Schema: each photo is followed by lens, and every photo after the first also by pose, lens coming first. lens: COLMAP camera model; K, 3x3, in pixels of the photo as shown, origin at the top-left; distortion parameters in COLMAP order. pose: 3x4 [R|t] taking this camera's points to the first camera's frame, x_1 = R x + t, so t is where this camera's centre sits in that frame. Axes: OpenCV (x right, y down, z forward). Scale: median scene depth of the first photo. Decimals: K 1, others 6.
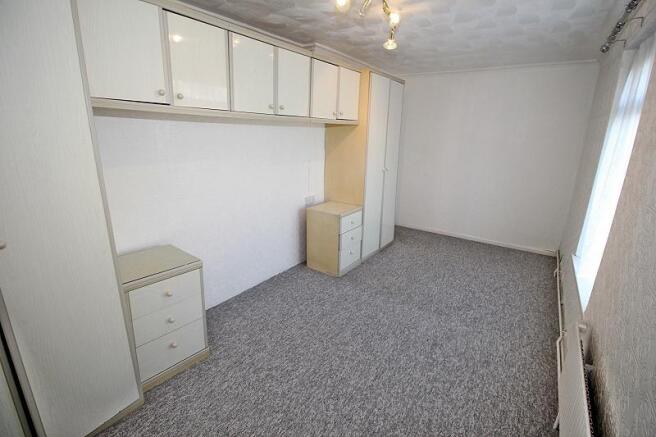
lens RADIAL K [[307.5, 0, 328.0], [0, 307.5, 218.5], [0, 0, 1]] dist [0.000454, -0.000889]
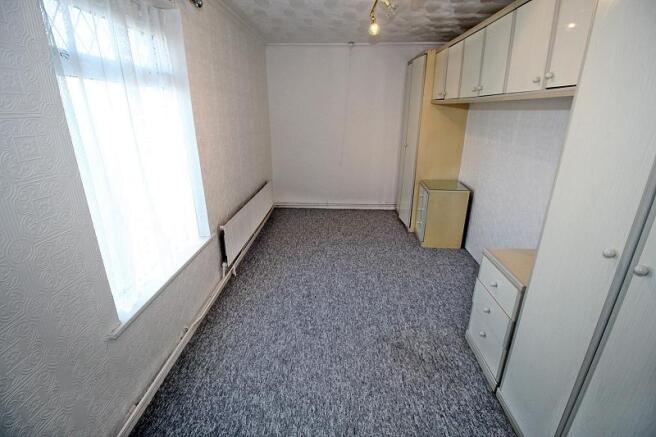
lens RADIAL K [[307.5, 0, 328.0], [0, 307.5, 218.5], [0, 0, 1]] dist [0.000454, -0.000889]
pose [[-0.836963, 0.158176, -0.523902, 0.787352], [-0.171895, 0.832885, 0.526075, -0.423119], [0.519562, 0.530362, -0.669904, 1.543177]]
